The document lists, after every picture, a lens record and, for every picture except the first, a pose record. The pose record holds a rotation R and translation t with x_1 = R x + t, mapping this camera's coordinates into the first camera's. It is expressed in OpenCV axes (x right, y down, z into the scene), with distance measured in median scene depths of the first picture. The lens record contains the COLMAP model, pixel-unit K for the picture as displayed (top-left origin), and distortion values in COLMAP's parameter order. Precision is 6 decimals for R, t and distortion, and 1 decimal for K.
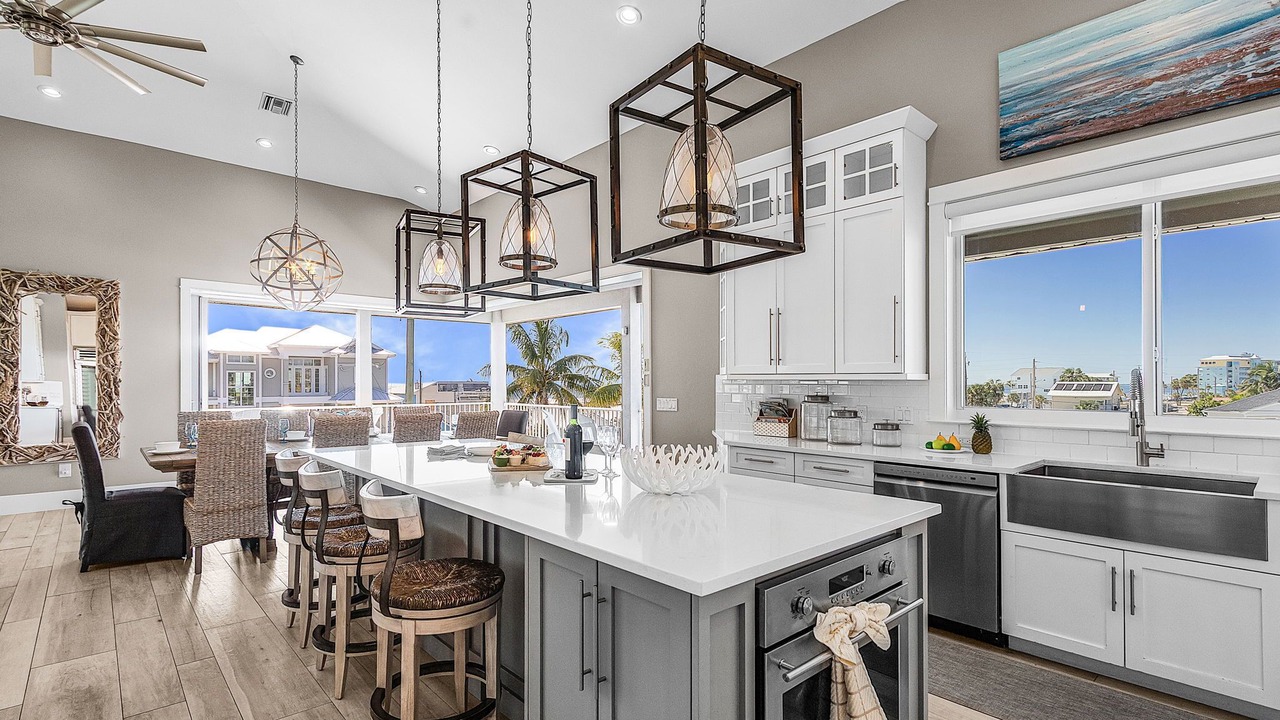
lens RADIAL K [[590.6, 0, 639.2], [0, 590.6, 367.9], [0, 0, 1]] dist [-0.000307, 0.000132]
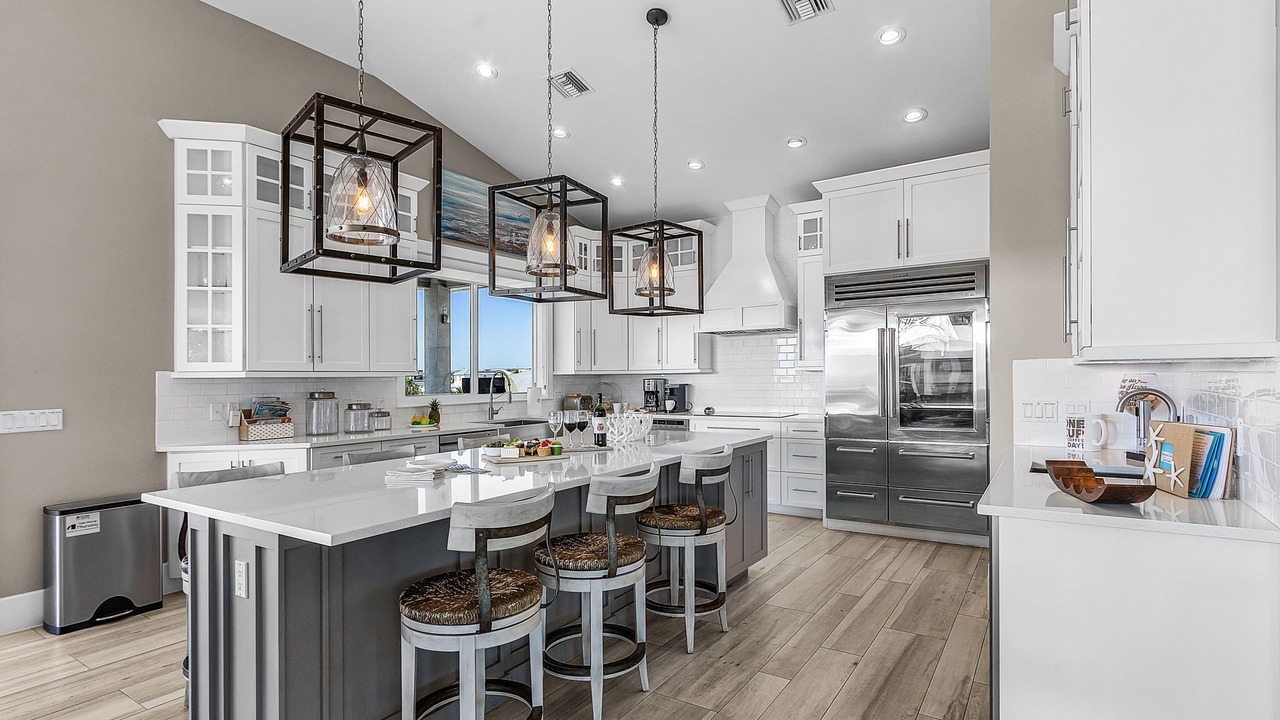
lens RADIAL K [[614.5, 0, 637.6], [0, 614.5, 366.7], [0, 0, 1]] dist [-0.001058, 0.000299]
pose [[-0.288240, 0.016119, 0.957422, -0.931735], [-0.012429, 0.999711, -0.020573, 0.018317], [-0.957477, -0.017830, -0.287957, 0.819337]]
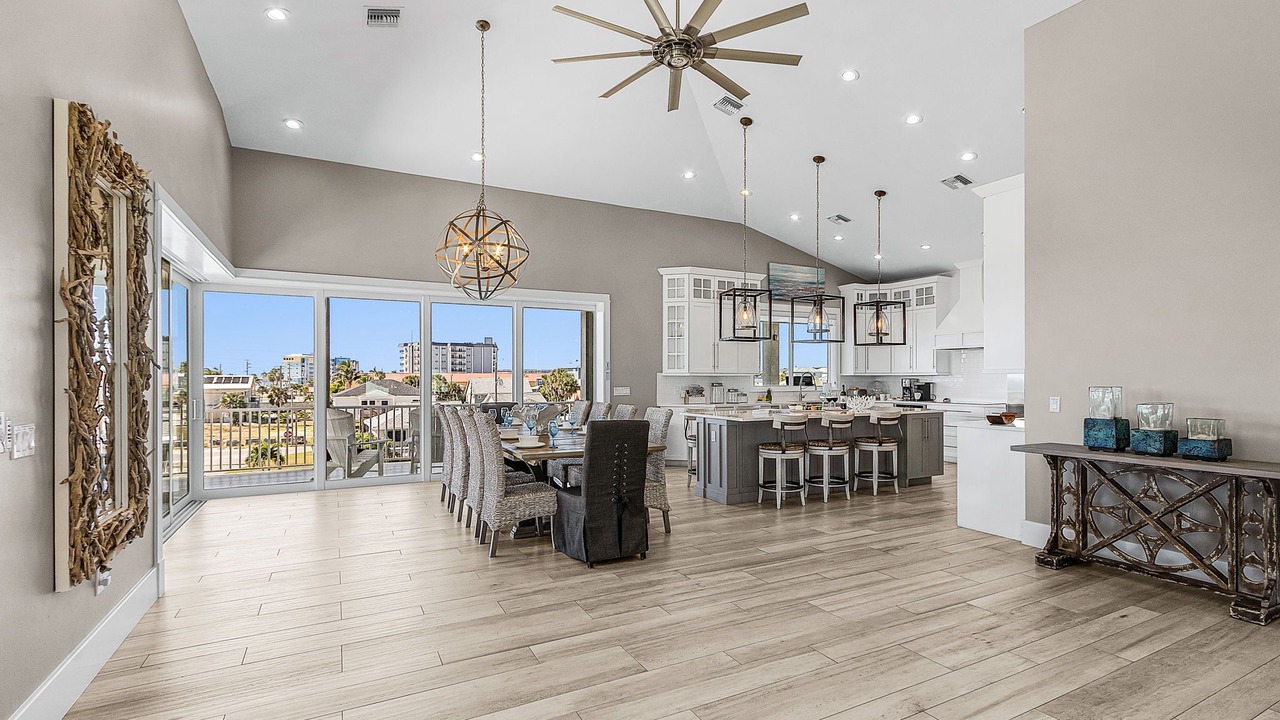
lens RADIAL K [[614.5, 0, 637.6], [0, 614.5, 366.7], [0, 0, 1]] dist [-0.001058, 0.000299]
pose [[0.235647, 0.012431, 0.971759, -2.071940], [-0.022439, 0.999721, -0.007348, 0.010694], [-0.971580, -0.020074, 0.235860, 0.788569]]
